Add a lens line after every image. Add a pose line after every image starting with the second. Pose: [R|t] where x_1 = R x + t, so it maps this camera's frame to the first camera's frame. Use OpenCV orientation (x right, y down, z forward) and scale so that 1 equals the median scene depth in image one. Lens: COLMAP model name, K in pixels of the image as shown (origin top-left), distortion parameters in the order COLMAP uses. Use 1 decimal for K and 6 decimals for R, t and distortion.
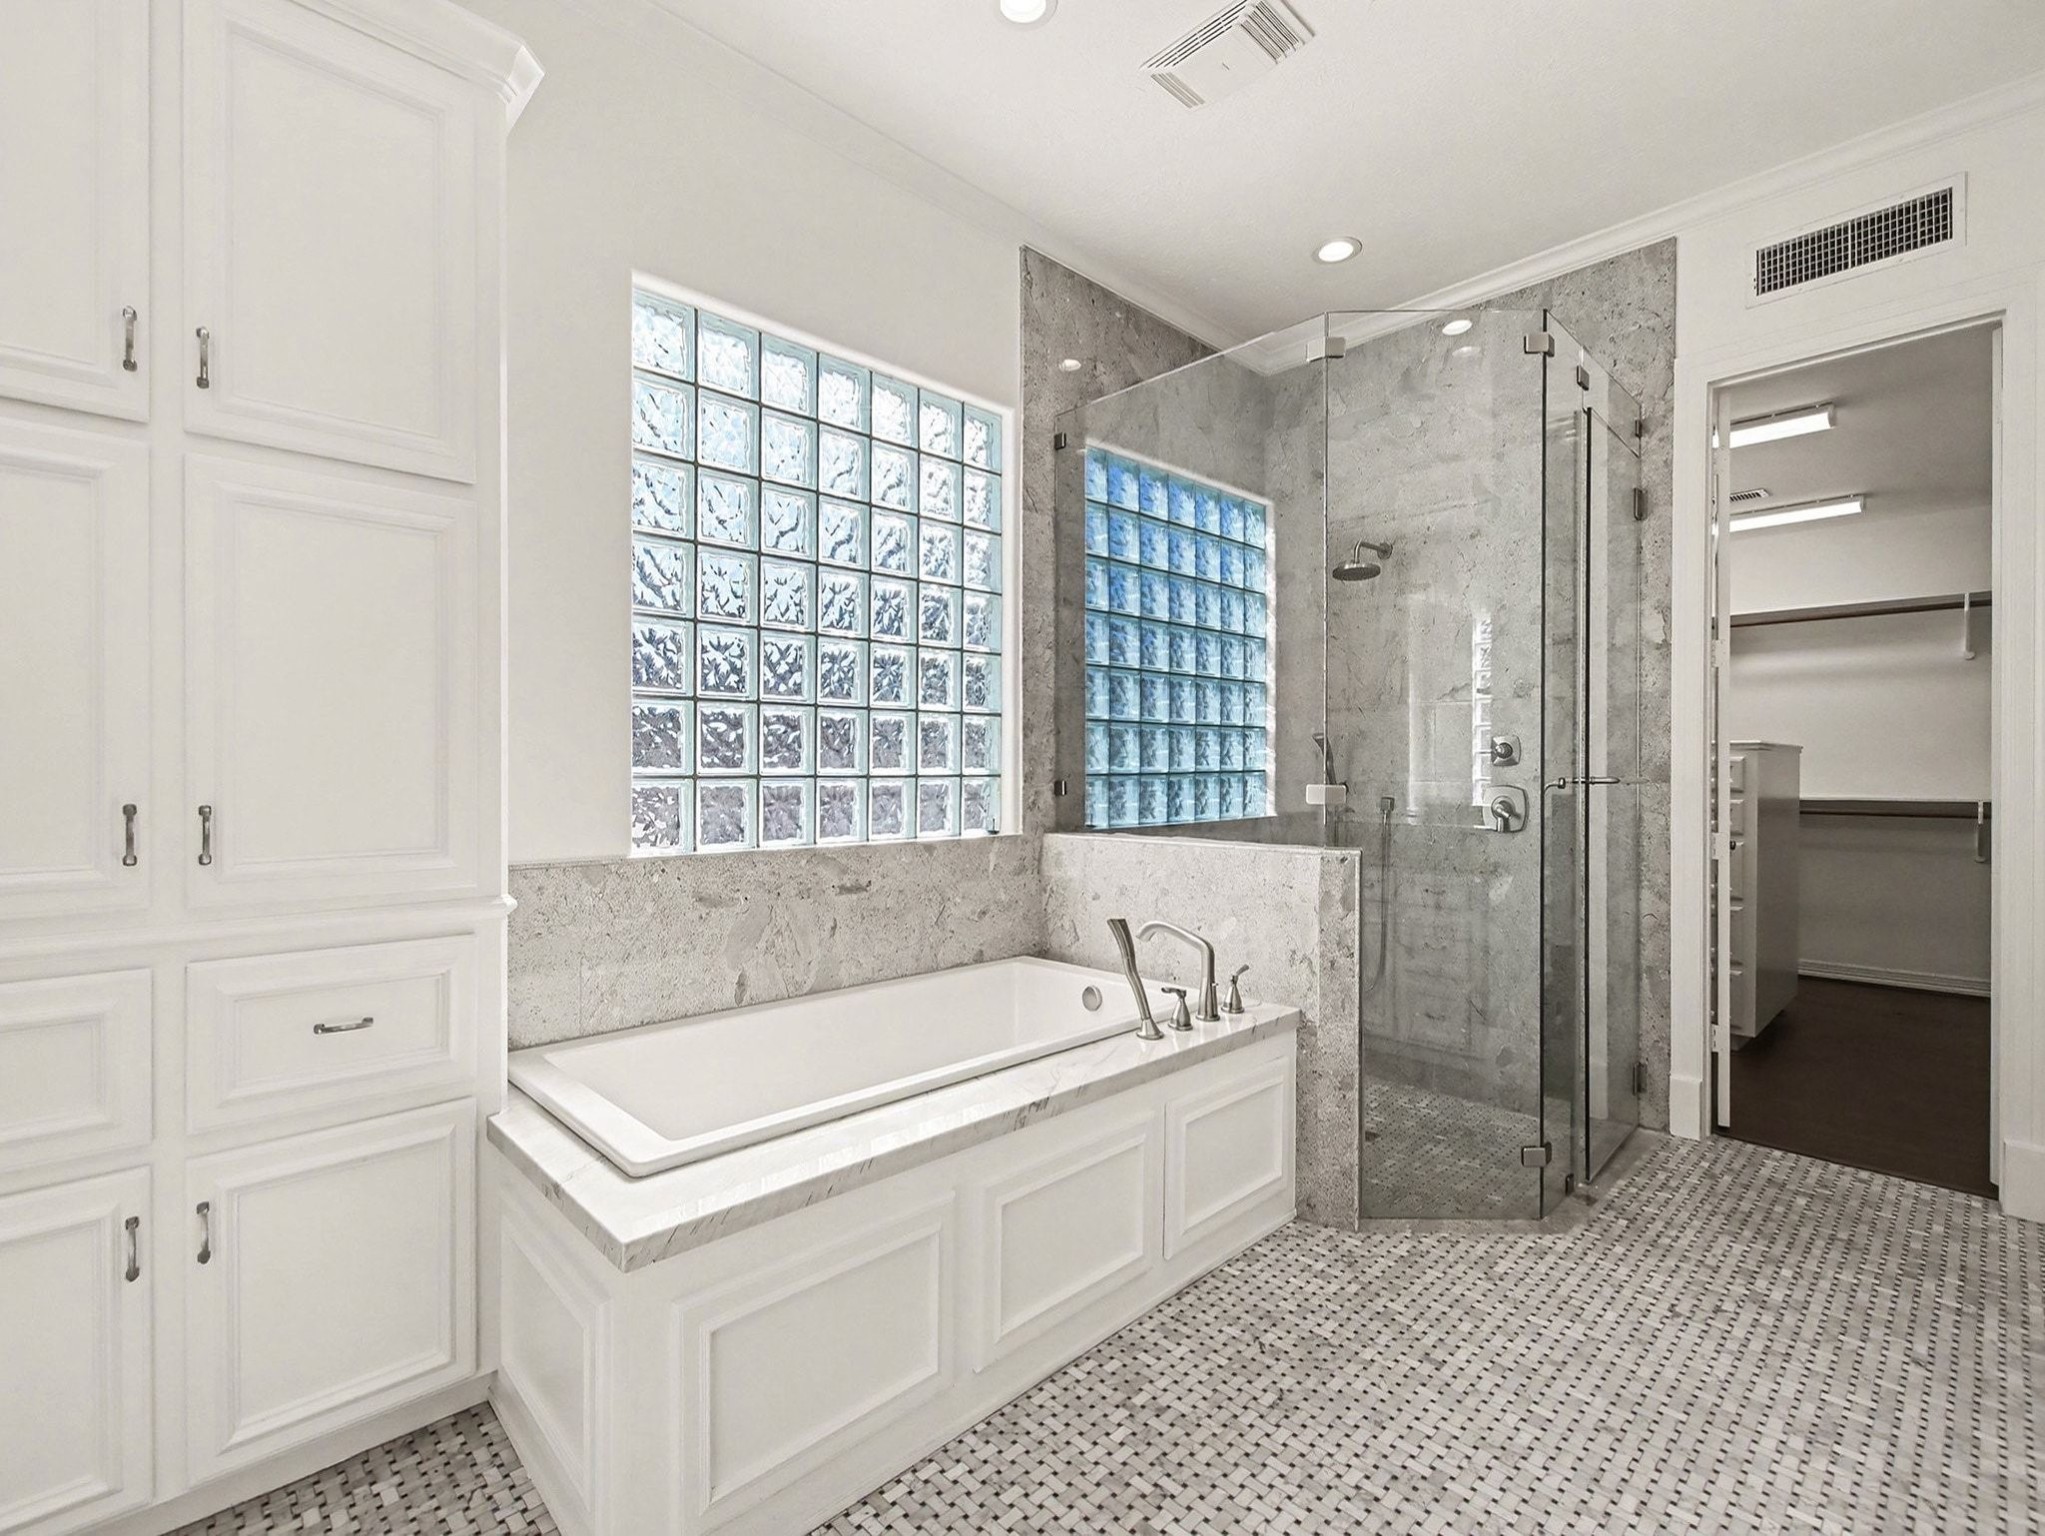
lens RADIAL K [[931.9, 0, 1022.3], [0, 931.9, 772.9], [0, 0, 1]] dist [-0.001987, 0.000111]
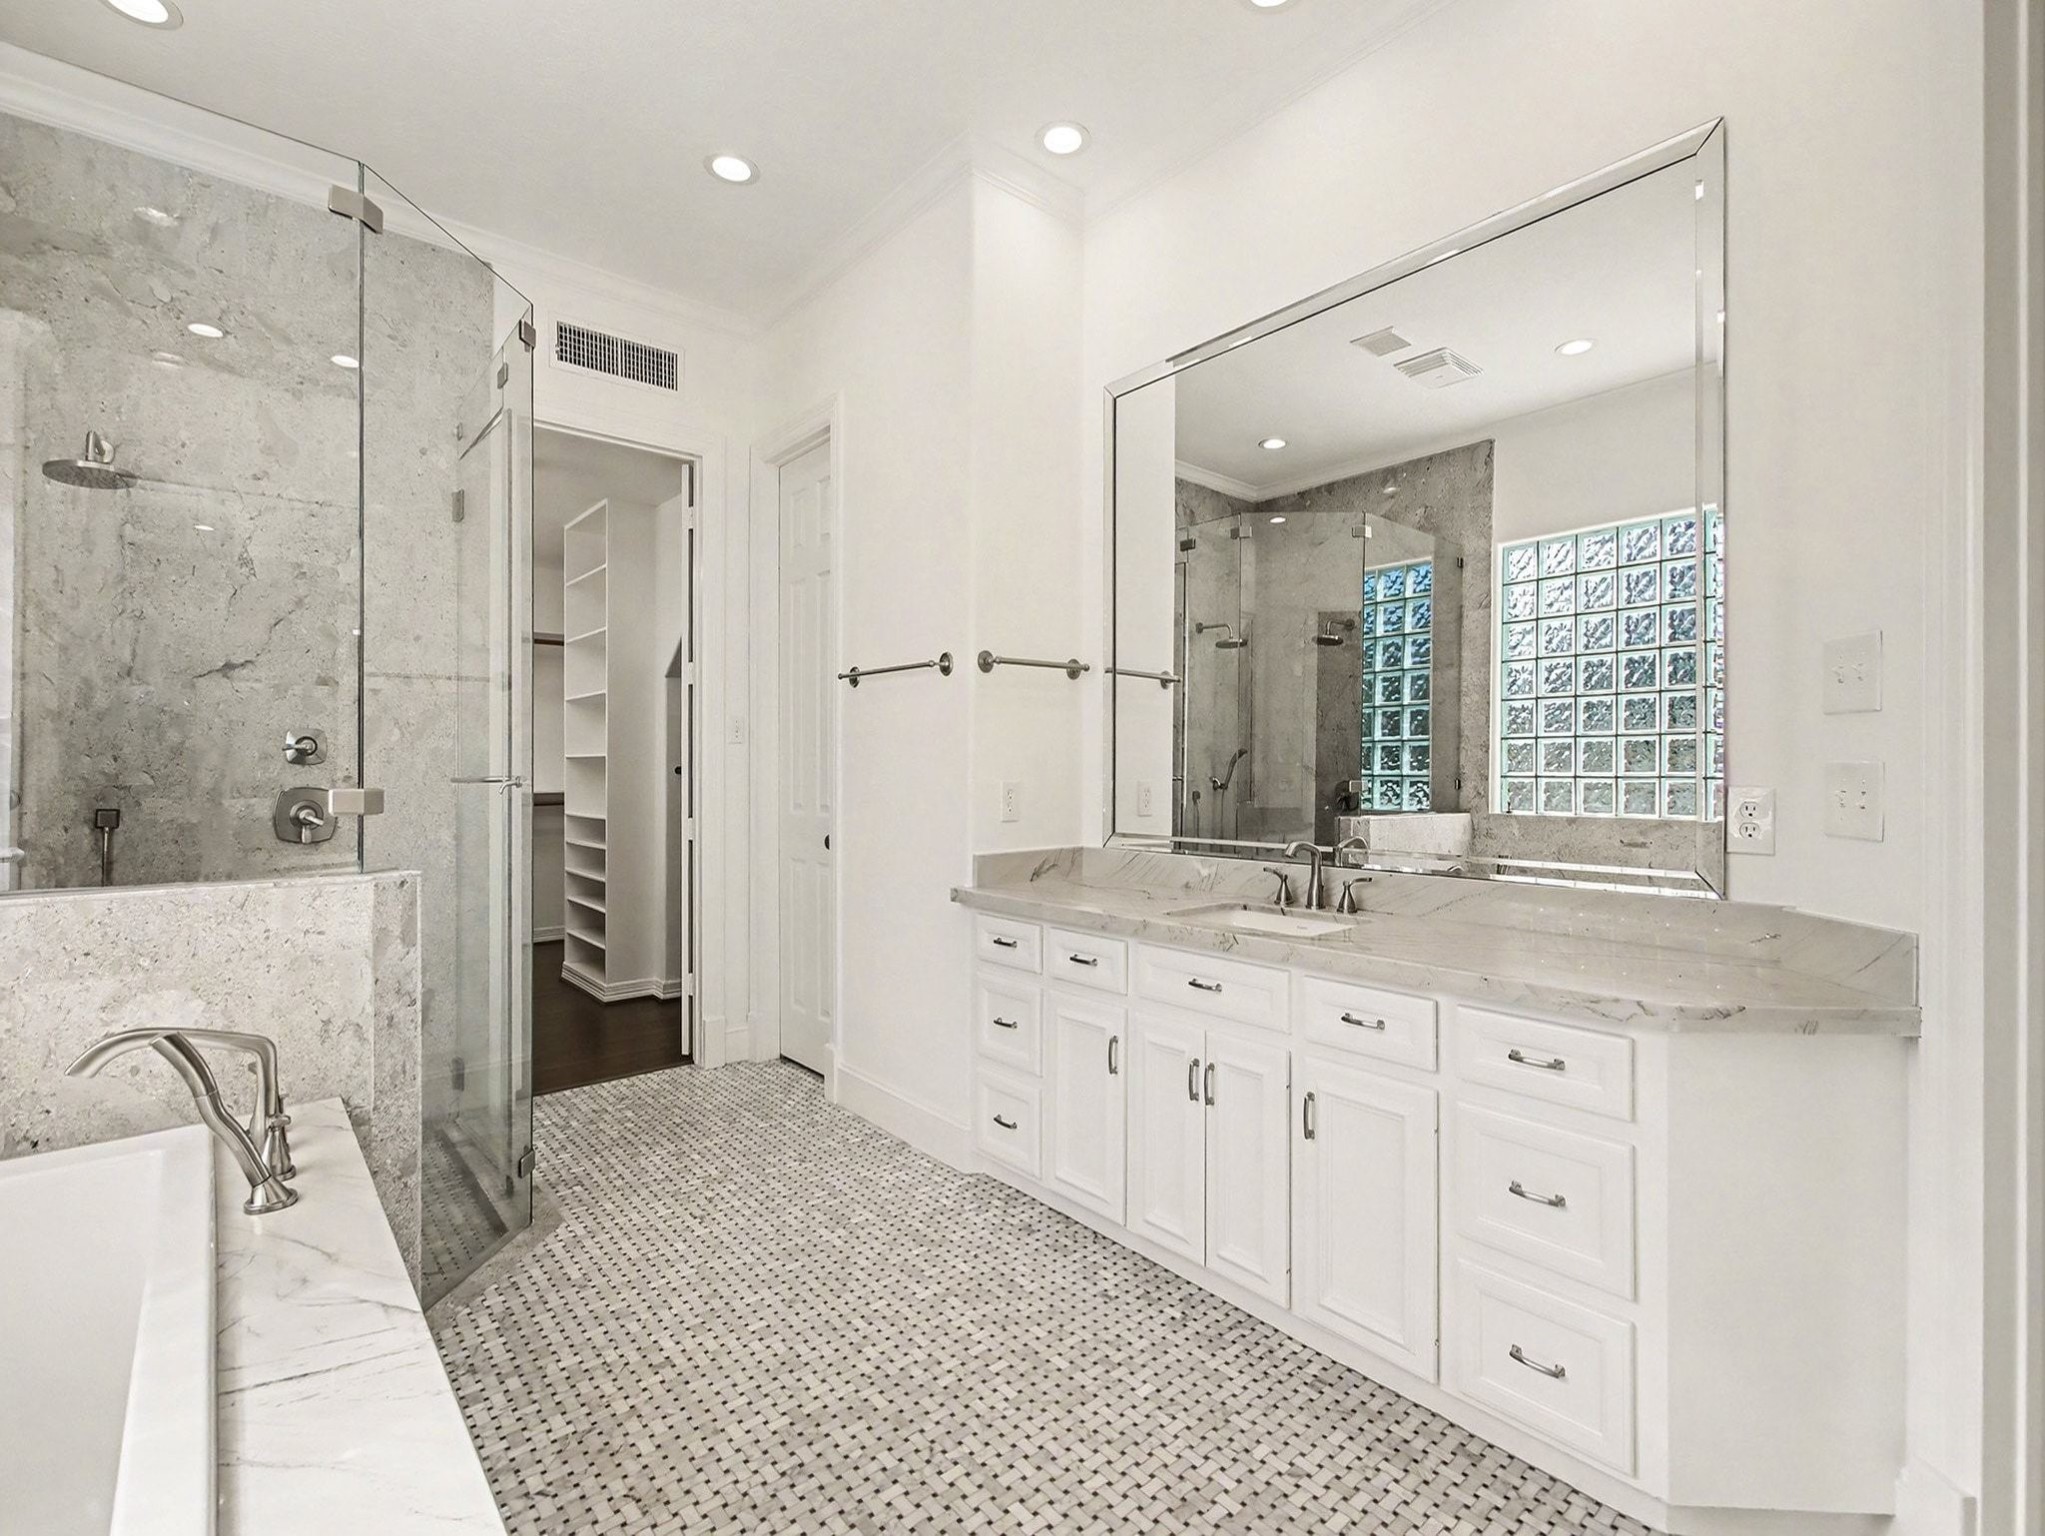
lens RADIAL K [[931.9, 0, 1023.9], [0, 931.9, 764.5], [0, 0, 1]] dist [-0.001987, 0.000111]
pose [[0.052994, 0.001523, 0.998594, -0.445657], [0.004172, 0.999990, -0.001746, -0.003990], [-0.998586, 0.004259, 0.052987, 0.470151]]
